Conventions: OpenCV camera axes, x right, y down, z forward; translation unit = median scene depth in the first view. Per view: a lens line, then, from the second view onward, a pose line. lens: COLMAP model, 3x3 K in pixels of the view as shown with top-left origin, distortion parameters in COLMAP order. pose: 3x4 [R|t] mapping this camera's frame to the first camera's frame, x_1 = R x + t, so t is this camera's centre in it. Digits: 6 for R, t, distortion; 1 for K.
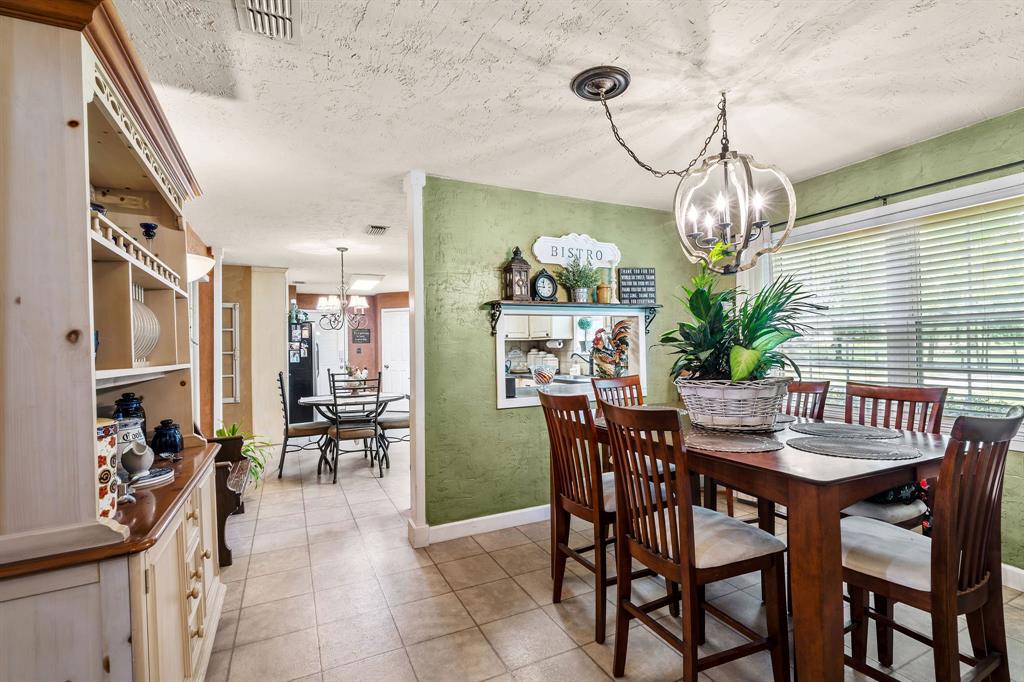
lens RADIAL K [[478.4, 0, 521.1], [0, 478.4, 339.0], [0, 0, 1]] dist [-0.002426, 0.003338]
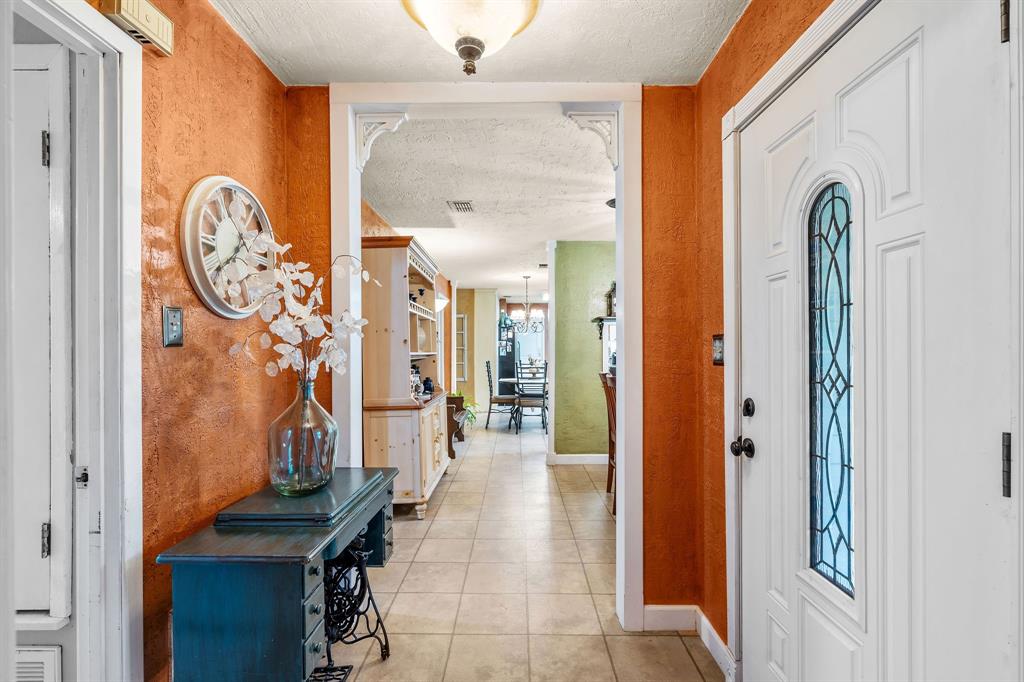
lens RADIAL K [[478.4, 0, 508.3], [0, 478.4, 346.1], [0, 0, 1]] dist [-0.002426, 0.003338]
pose [[0.892186, 0.014770, -0.451427, 0.373089], [-0.006247, 0.999773, 0.020364, -0.014035], [0.451625, -0.015348, 0.892076, -0.509856]]
